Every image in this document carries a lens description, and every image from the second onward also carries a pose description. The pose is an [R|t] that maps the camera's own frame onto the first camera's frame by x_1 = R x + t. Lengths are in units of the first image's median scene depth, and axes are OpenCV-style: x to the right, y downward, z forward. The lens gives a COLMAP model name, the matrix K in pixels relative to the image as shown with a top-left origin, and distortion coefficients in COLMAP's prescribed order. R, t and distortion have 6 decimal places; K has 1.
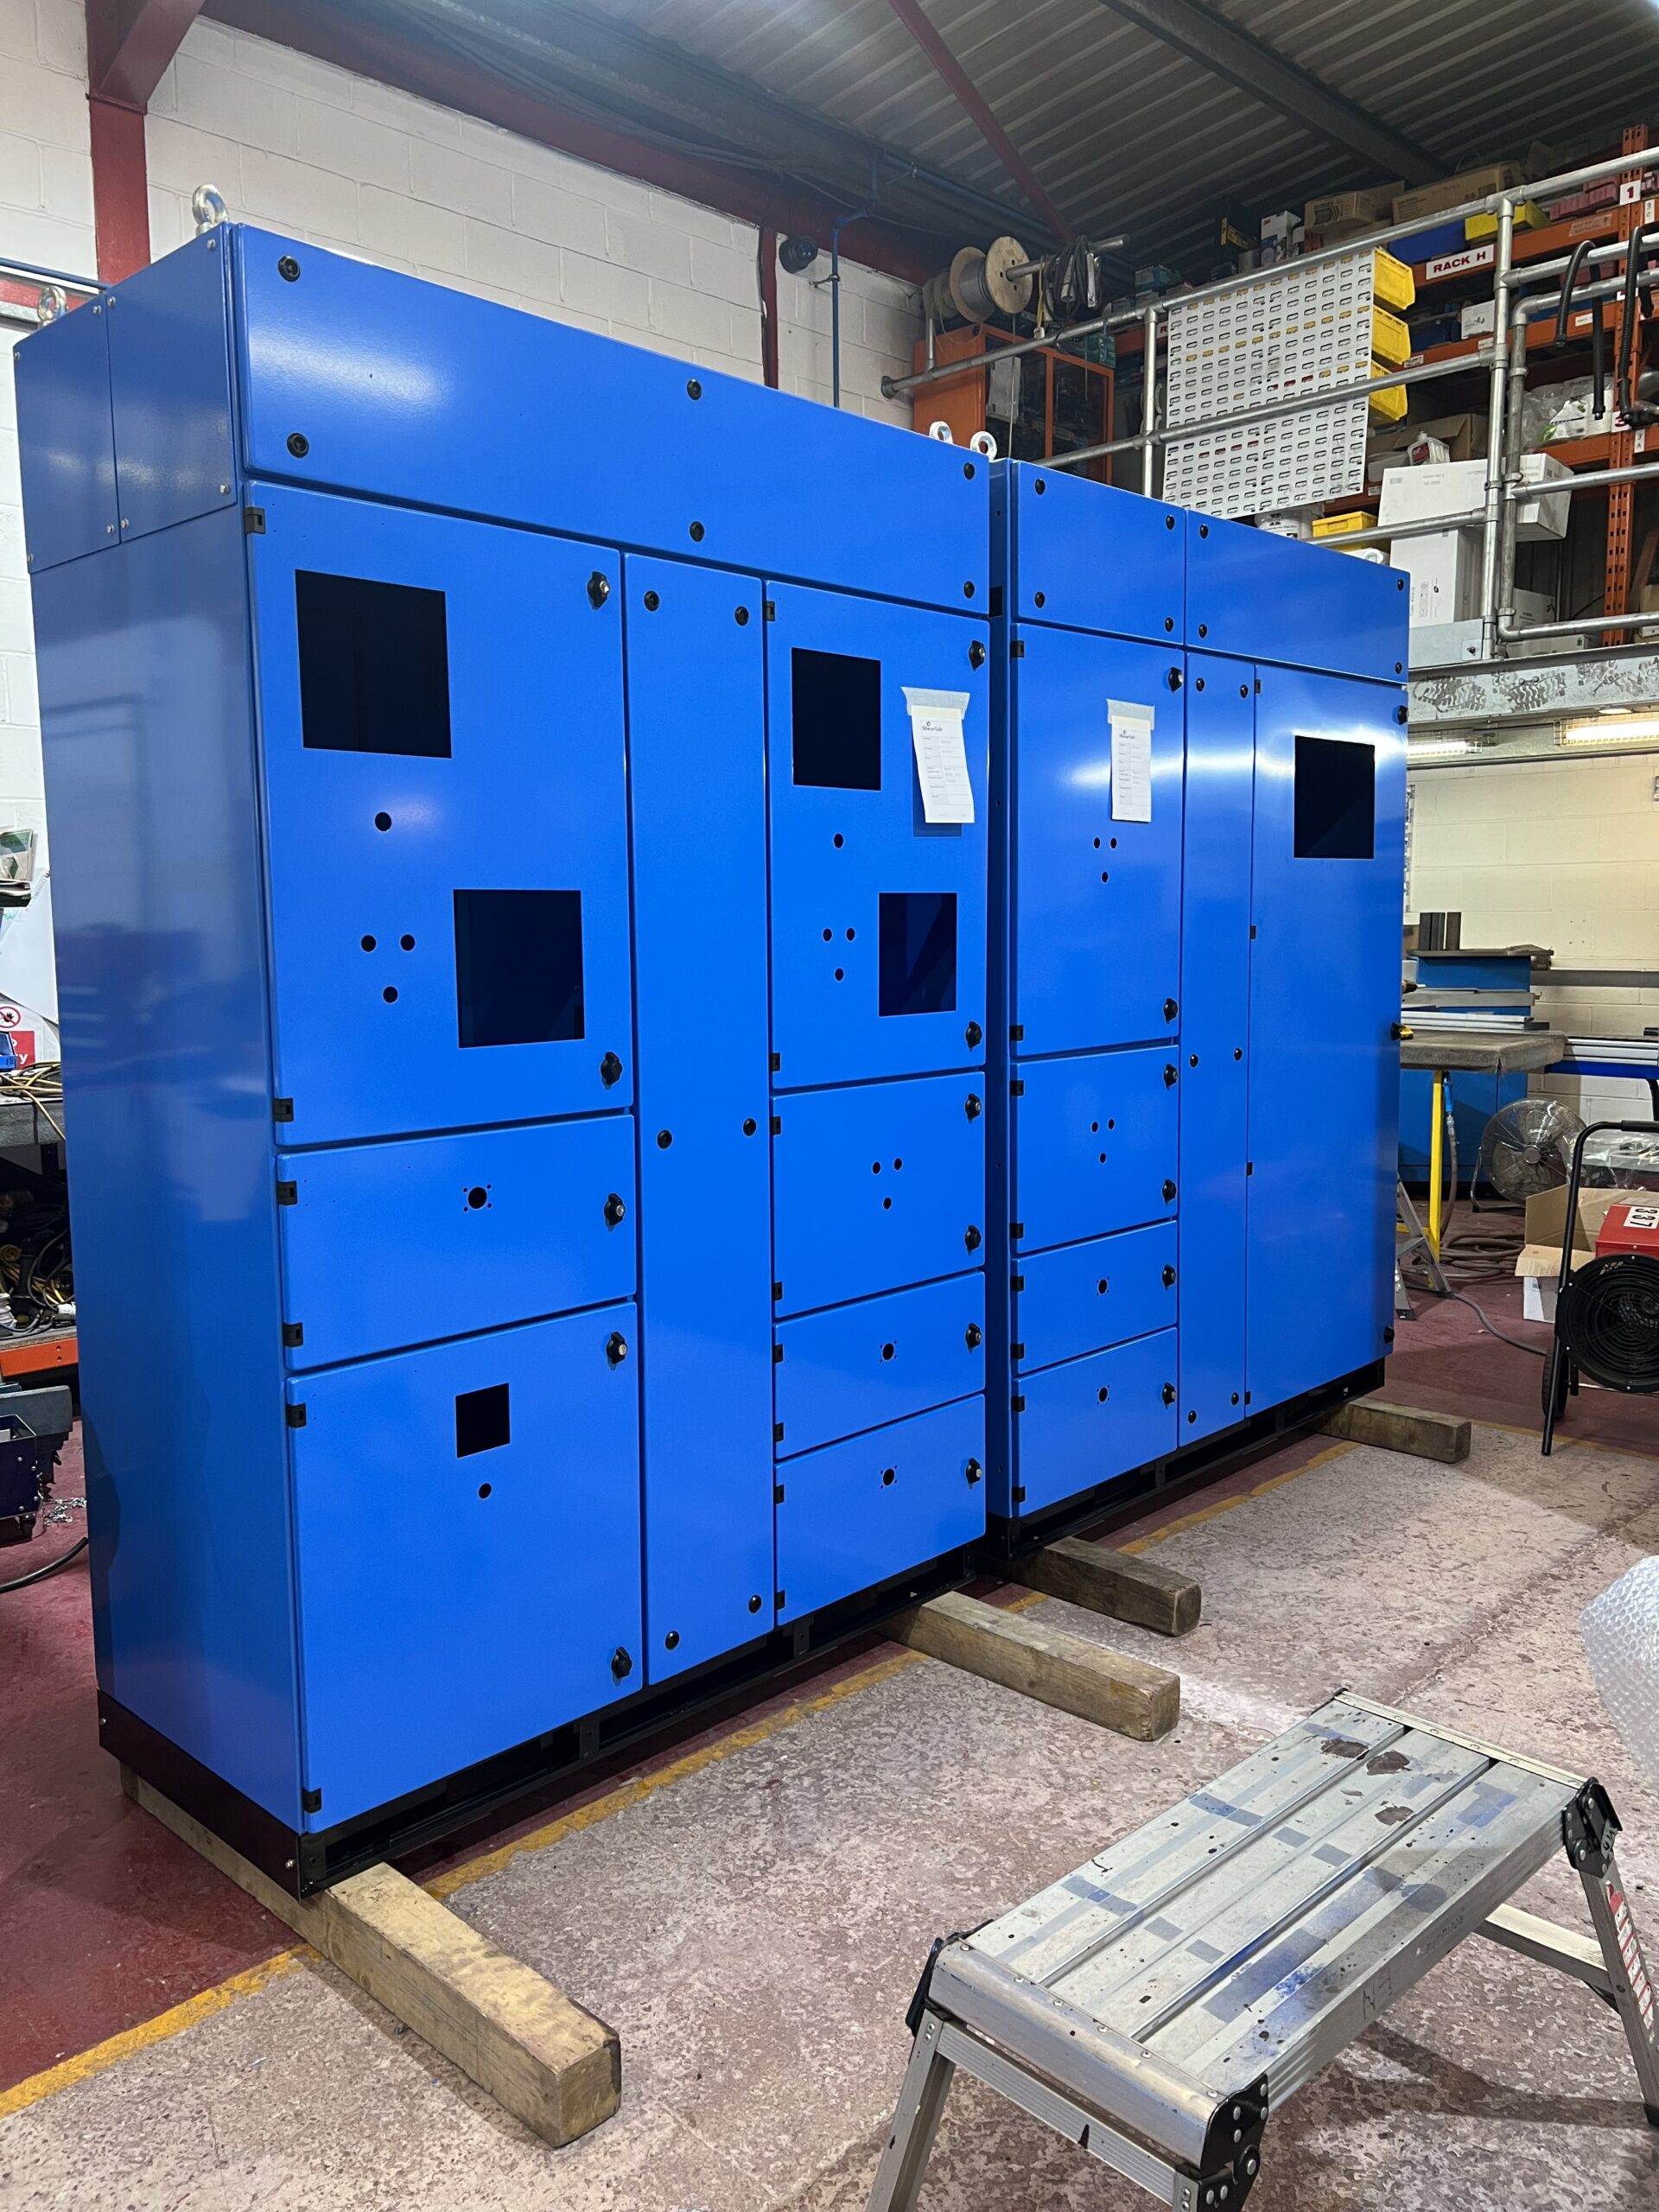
lens RADIAL K [[1671.5, 0, 826.9], [0, 1671.5, 1093.7], [0, 0, 1]] dist [0.037187, -0.048825]
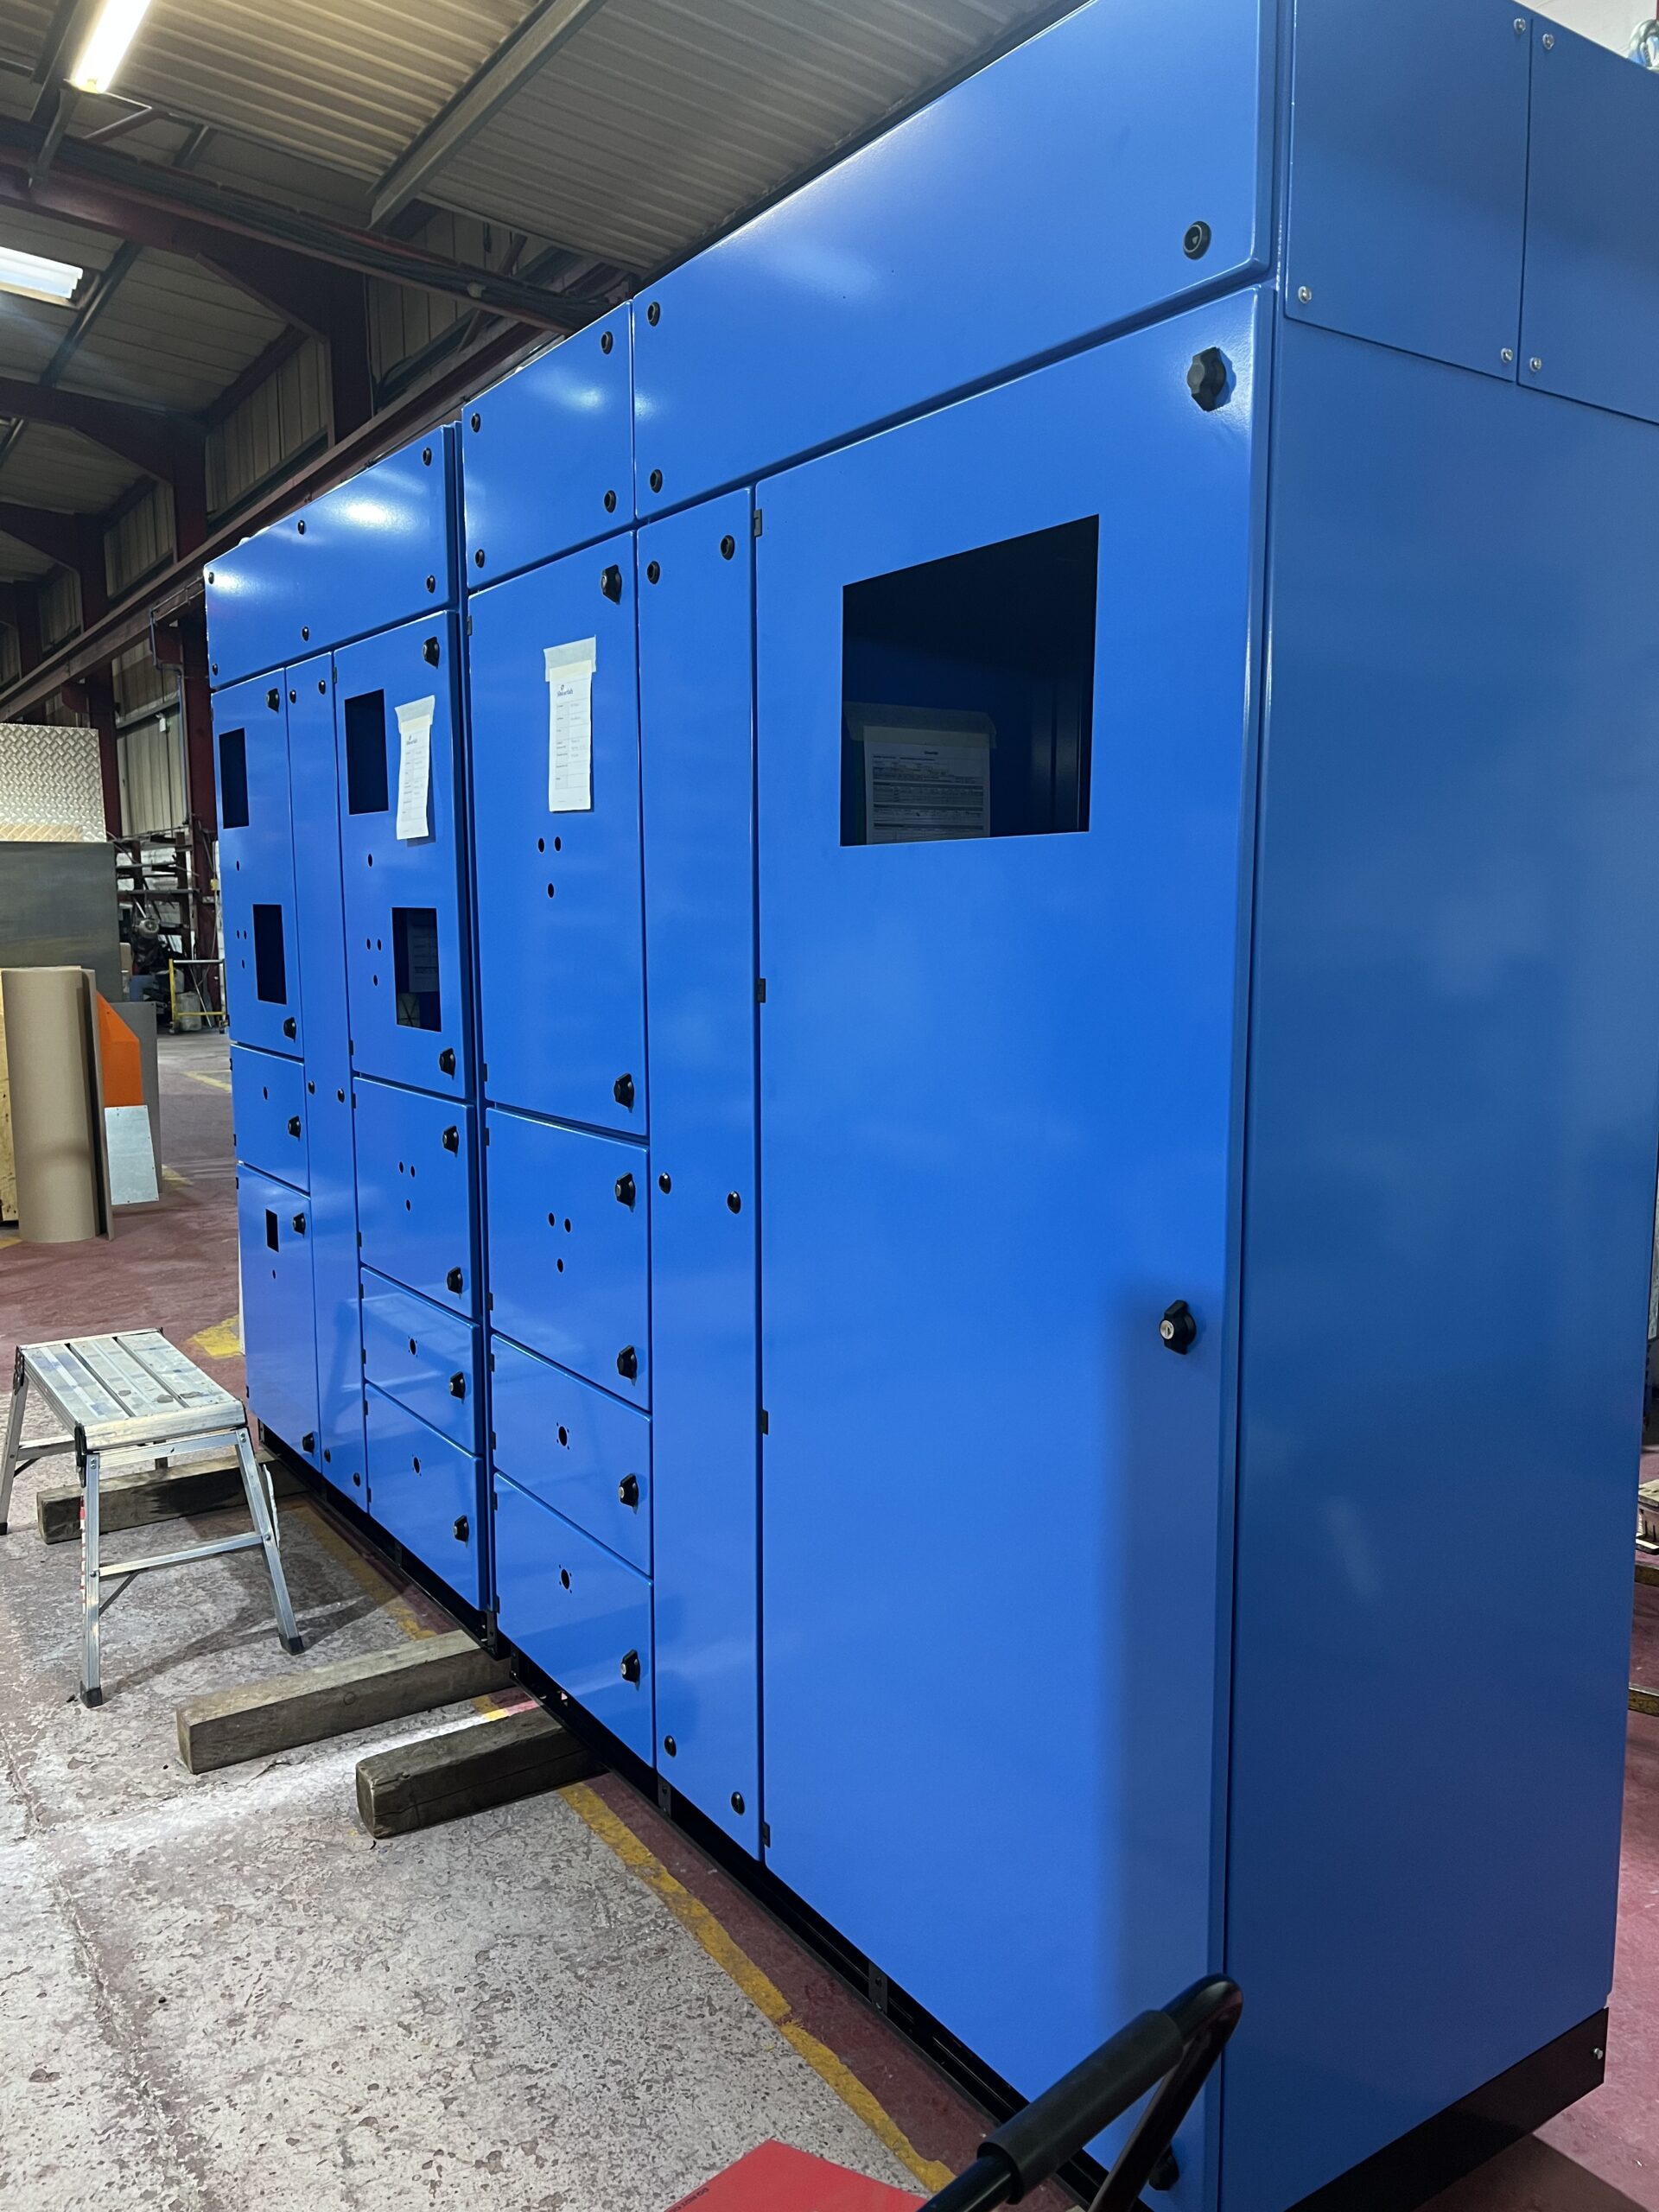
lens RADIAL K [[1671.5, 0, 835.3], [0, 1671.5, 1116.1], [0, 0, 1]] dist [0.037187, -0.048825]
pose [[-0.204987, 0.133136, -0.969668, 0.887106], [-0.108706, 0.981479, 0.157738, -0.164281], [0.972709, 0.137743, -0.186718, 1.293448]]
